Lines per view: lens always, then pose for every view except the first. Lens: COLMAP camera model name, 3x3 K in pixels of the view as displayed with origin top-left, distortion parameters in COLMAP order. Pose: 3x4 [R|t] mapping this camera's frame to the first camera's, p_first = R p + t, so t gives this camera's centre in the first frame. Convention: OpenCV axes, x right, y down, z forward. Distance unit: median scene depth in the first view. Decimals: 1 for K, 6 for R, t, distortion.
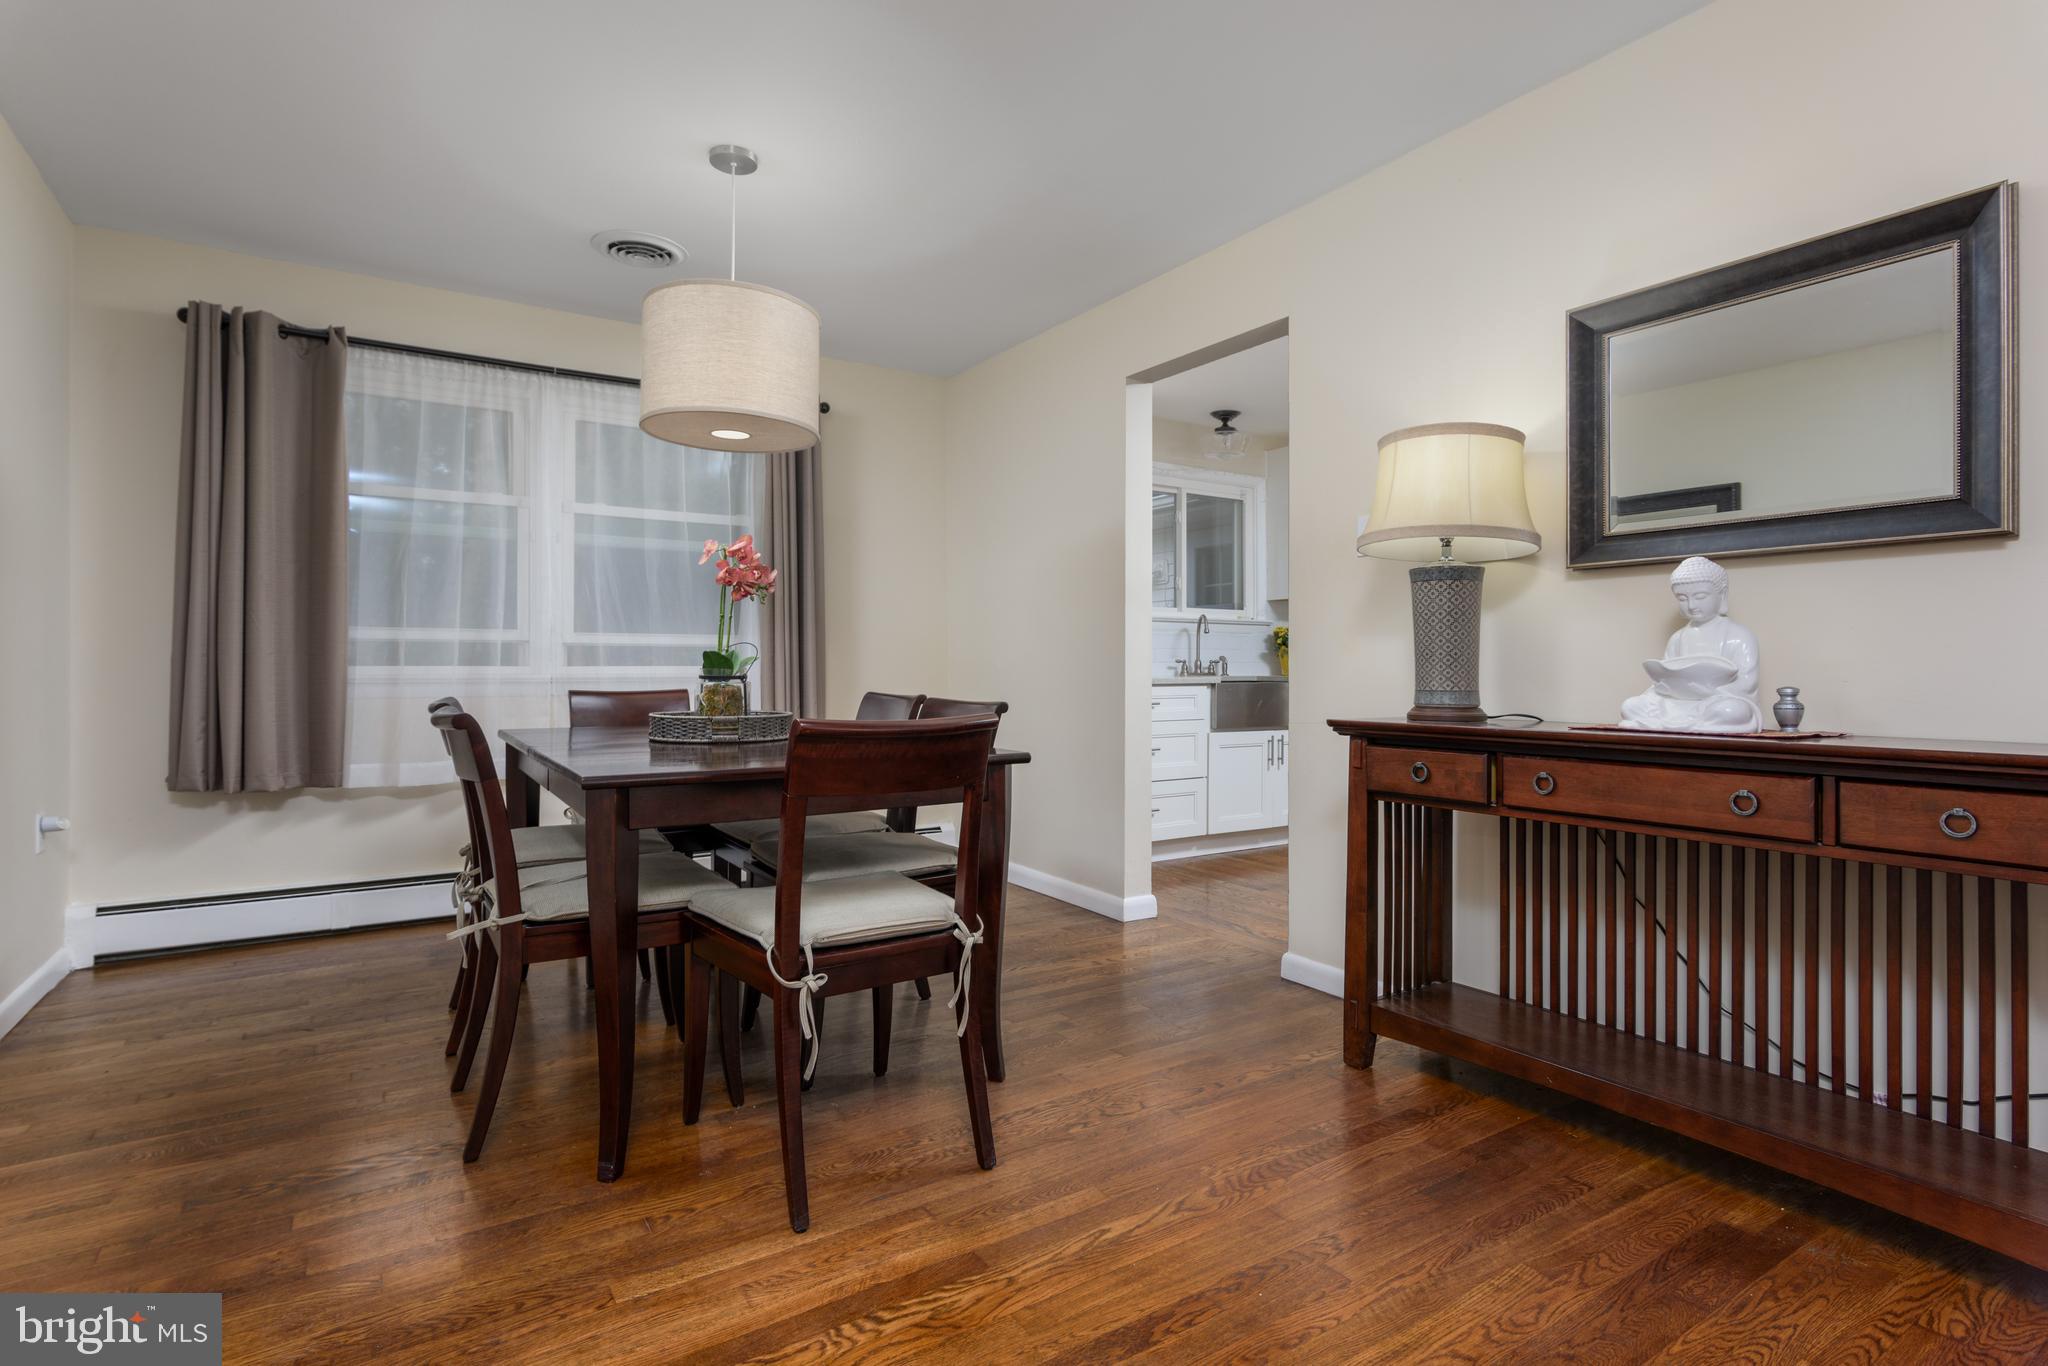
lens RADIAL K [[1005.6, 0, 1024.0], [0, 1005.6, 683.0], [0, 0, 1]] dist [-0.013889, 0.000187]
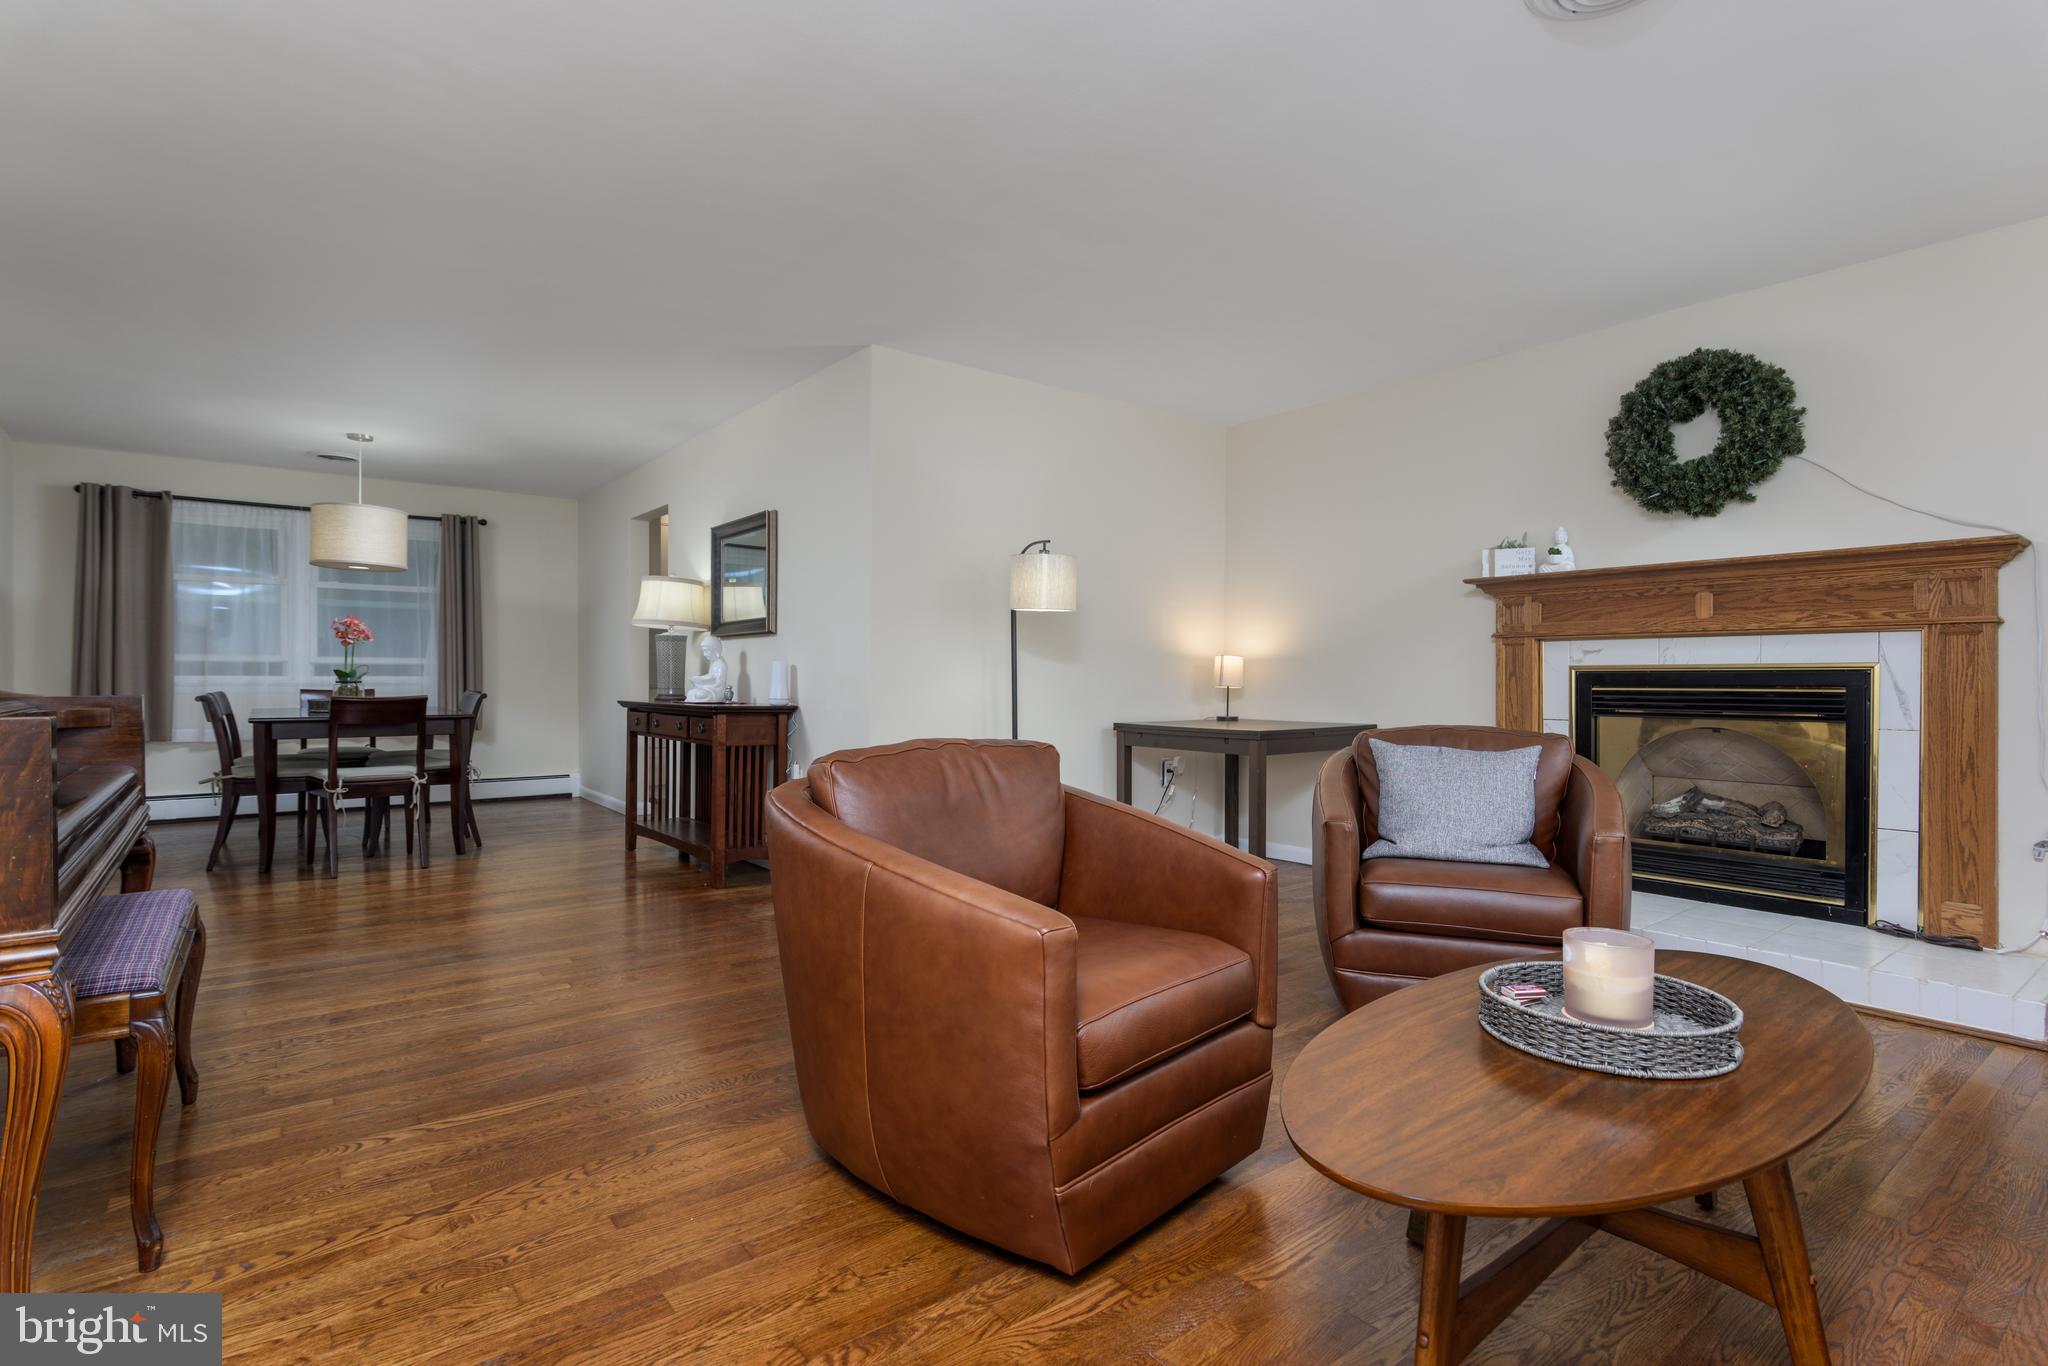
lens RADIAL K [[1003.8, 0, 1005.6], [0, 1003.8, 678.4], [0, 0, 1]] dist [0.000635, -0.000415]
pose [[0.996782, 0.001974, 0.080139, 0.715677], [-0.000831, 0.999897, -0.014303, 0.013120], [-0.080159, 0.014191, 0.996681, -0.978466]]
